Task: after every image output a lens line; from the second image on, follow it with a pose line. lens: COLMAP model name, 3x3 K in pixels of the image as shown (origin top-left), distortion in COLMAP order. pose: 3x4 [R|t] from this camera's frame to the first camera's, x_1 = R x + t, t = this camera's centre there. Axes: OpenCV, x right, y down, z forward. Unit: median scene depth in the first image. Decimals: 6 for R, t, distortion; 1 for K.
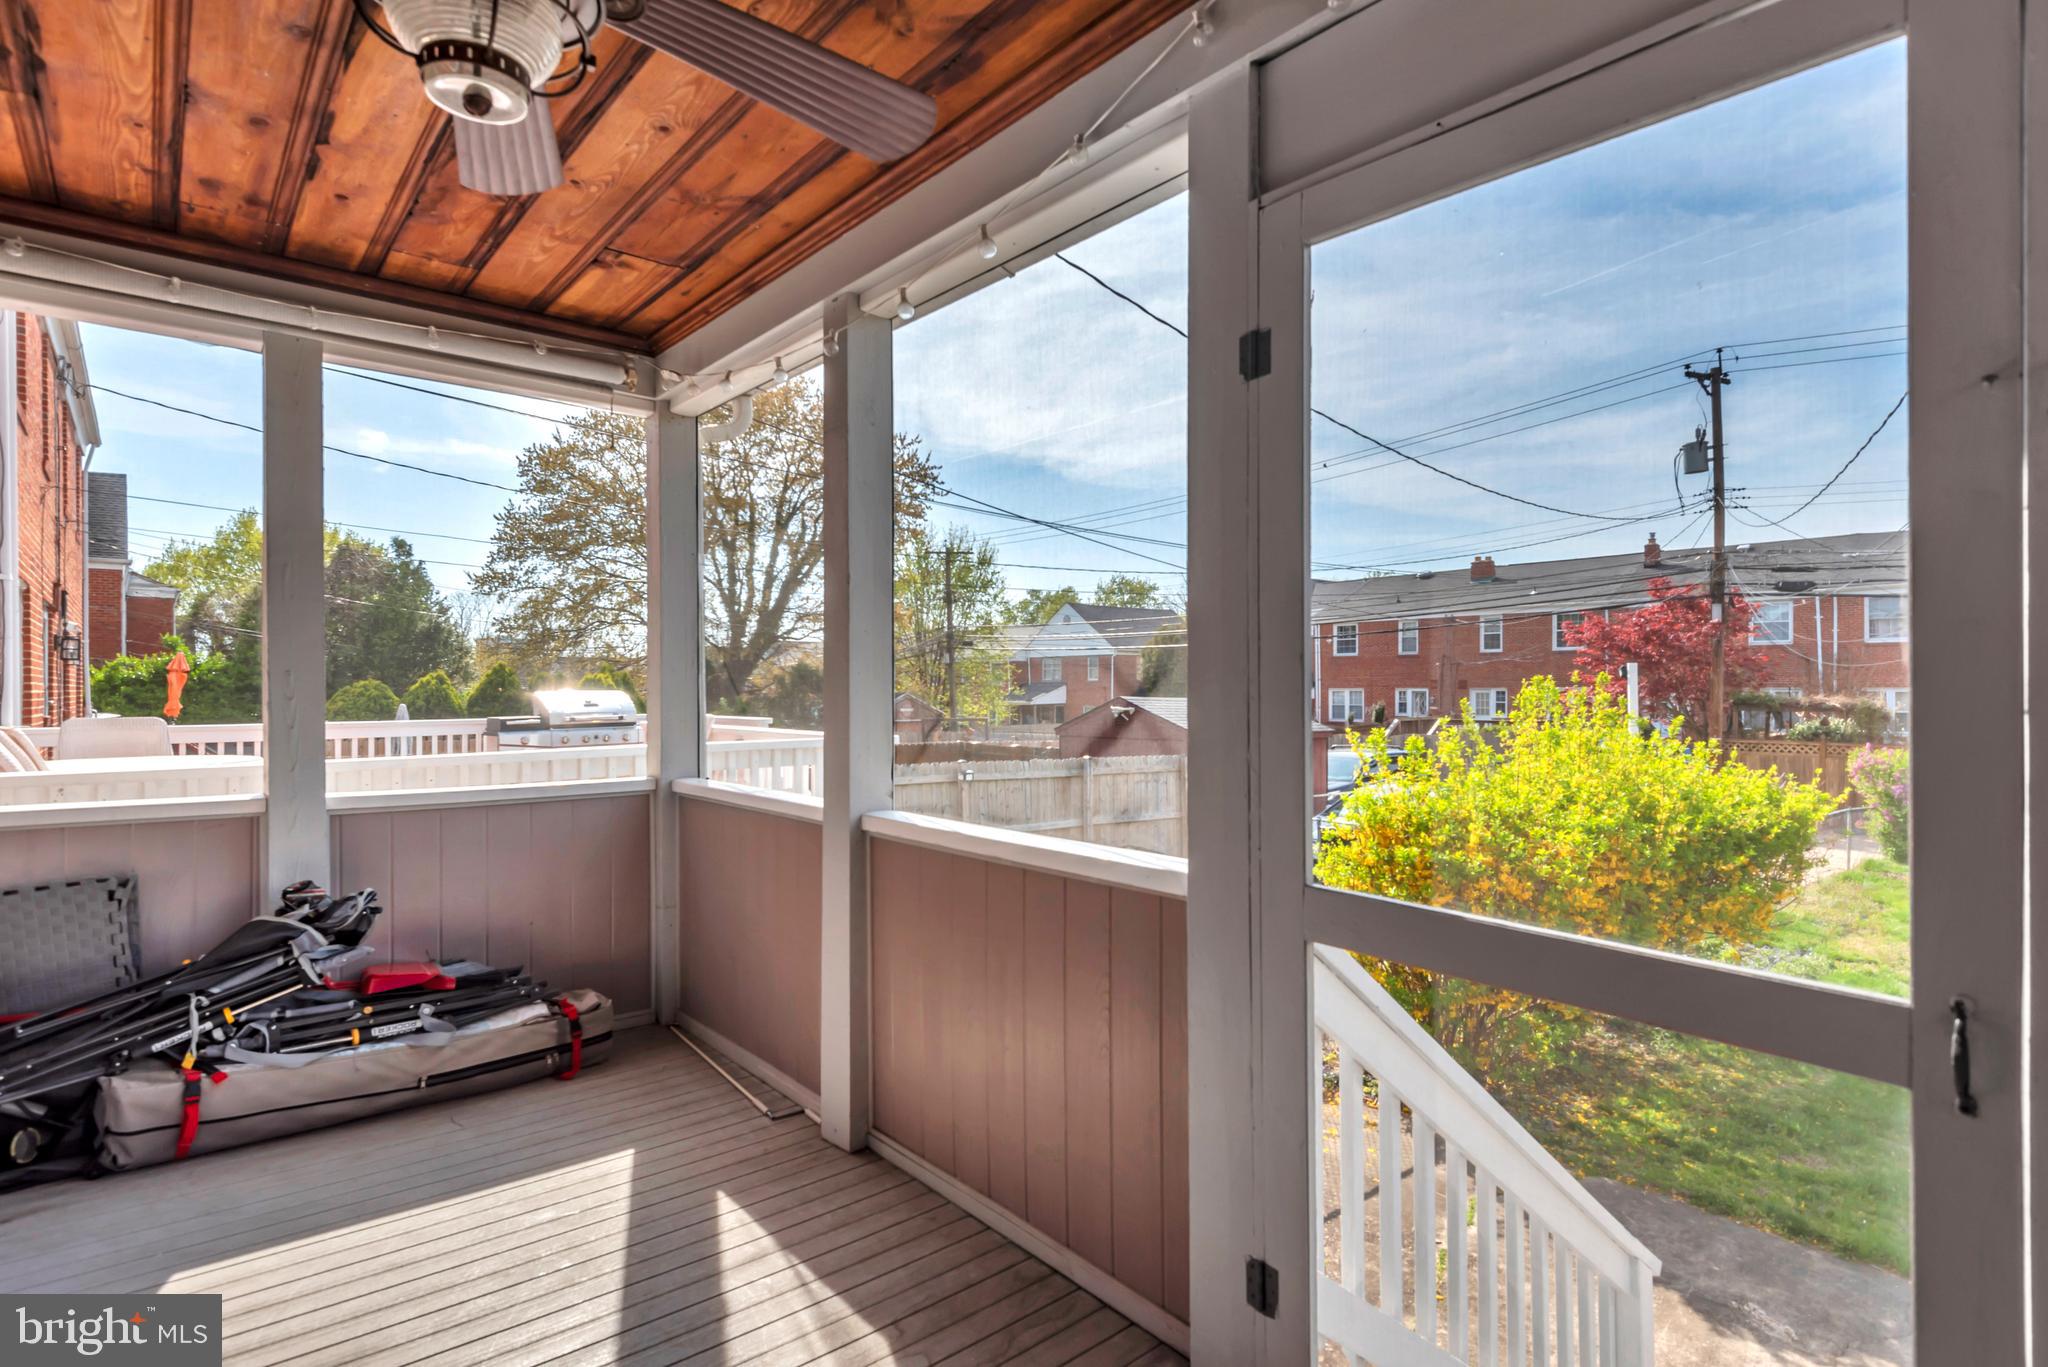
lens RADIAL K [[1027.3, 0, 998.3], [0, 1027.3, 676.9], [0, 0, 1]] dist [-0.000663, -0.000402]
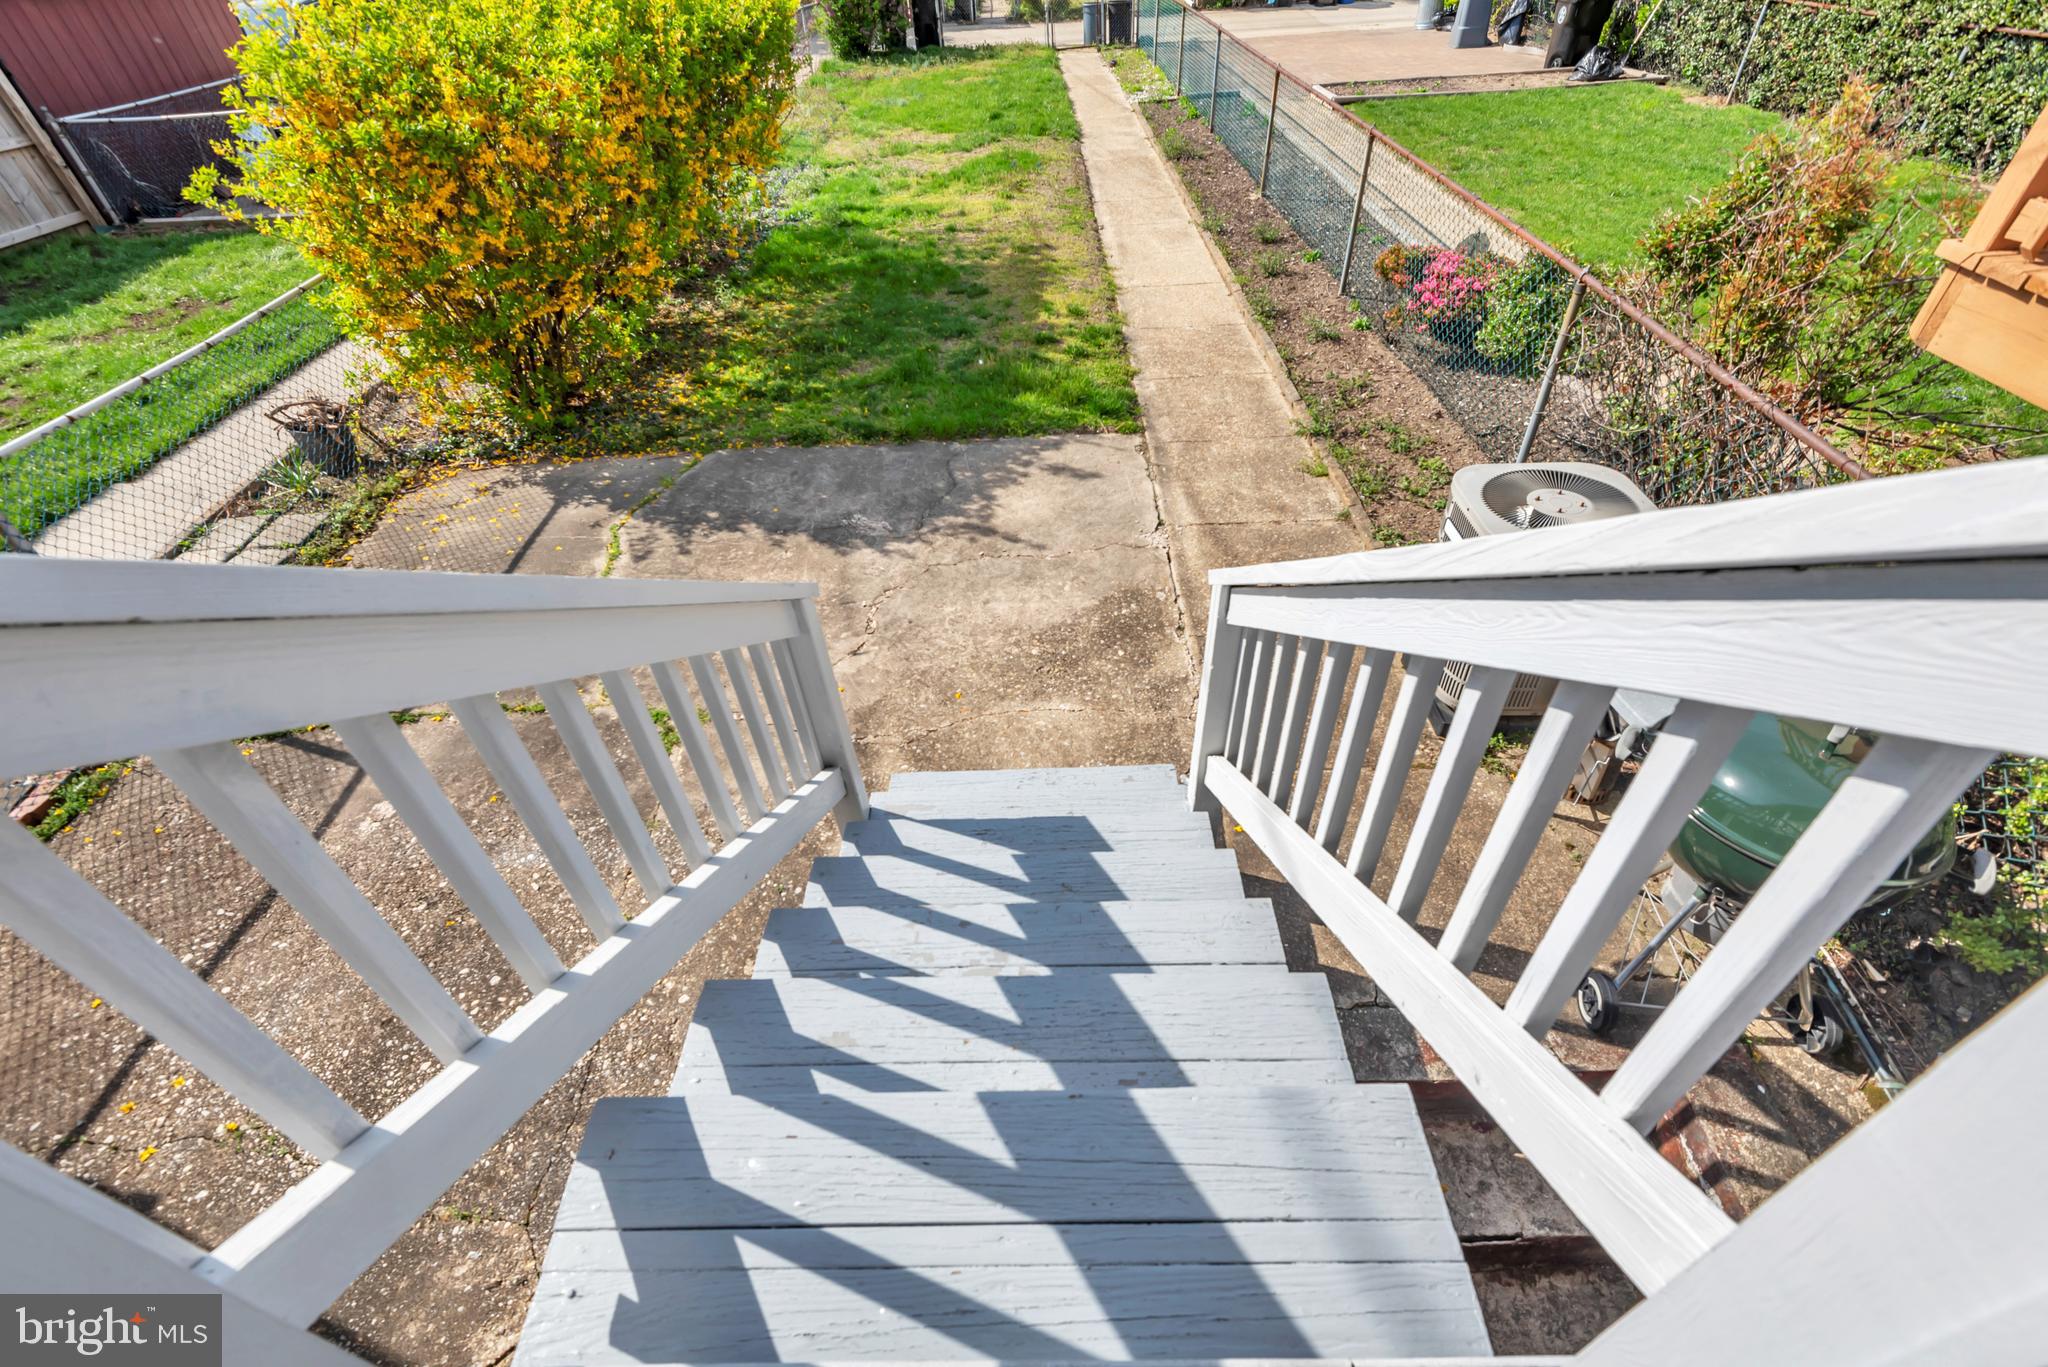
lens RADIAL K [[930.3, 0, 1024.8], [0, 930.3, 670.3], [0, 0, 1]] dist [0.020846, -0.003684]
pose [[0.620475, -0.533216, 0.575058, 0.108406], [0.041765, 0.754707, 0.654731, 0.045703], [-0.783113, -0.382227, 0.490547, 0.186094]]
